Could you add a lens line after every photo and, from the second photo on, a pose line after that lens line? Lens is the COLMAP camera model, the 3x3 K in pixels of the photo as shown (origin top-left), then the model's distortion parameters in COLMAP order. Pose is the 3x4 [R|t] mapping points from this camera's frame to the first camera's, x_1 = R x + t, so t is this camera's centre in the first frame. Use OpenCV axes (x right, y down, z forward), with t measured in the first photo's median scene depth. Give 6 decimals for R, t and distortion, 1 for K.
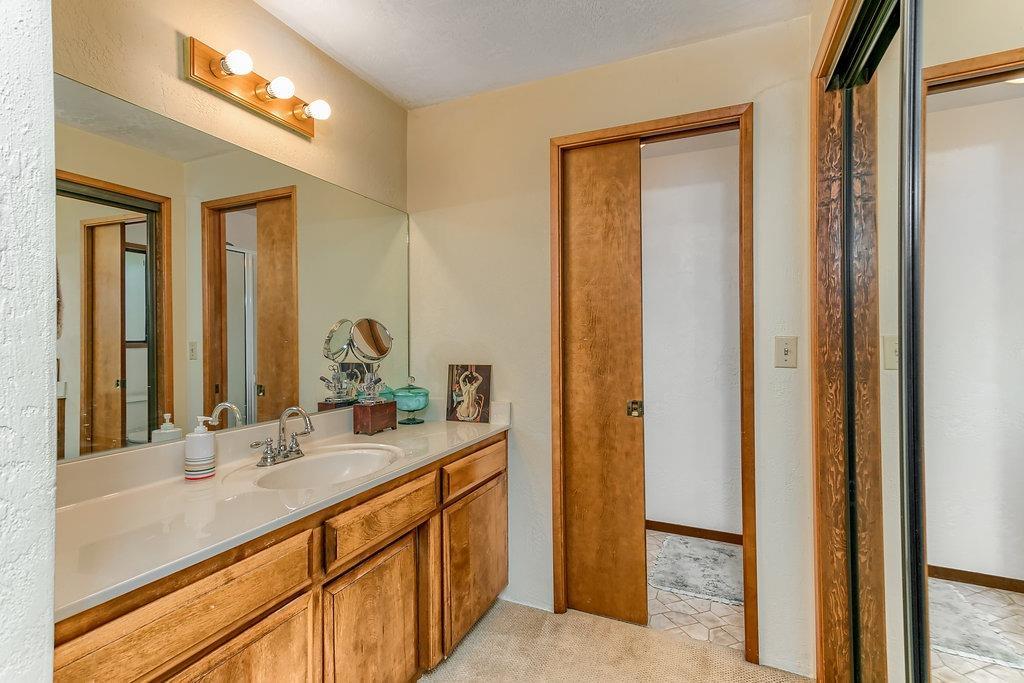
lens RADIAL K [[490.7, 0, 509.8], [0, 490.7, 338.4], [0, 0, 1]] dist [0.021858, 0.000608]
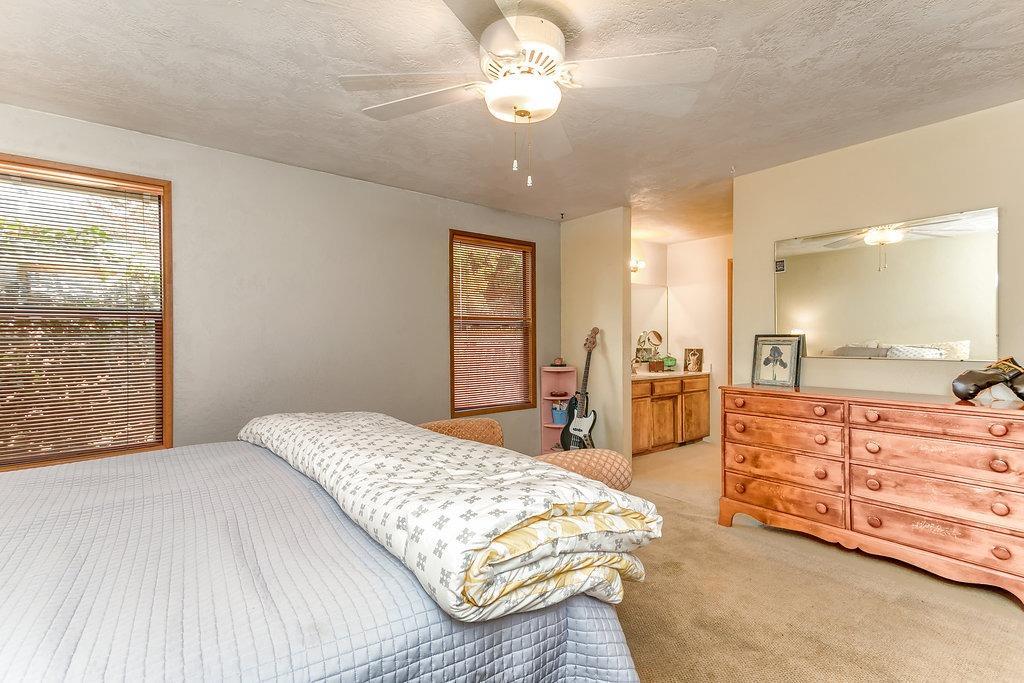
lens RADIAL K [[490.7, 0, 509.8], [0, 490.7, 338.4], [0, 0, 1]] dist [0.021858, 0.000608]
pose [[0.892096, 0.002858, -0.451836, 0.224008], [-0.000615, 0.999987, 0.005110, -0.010372], [0.451845, -0.004281, 0.892086, -1.720445]]
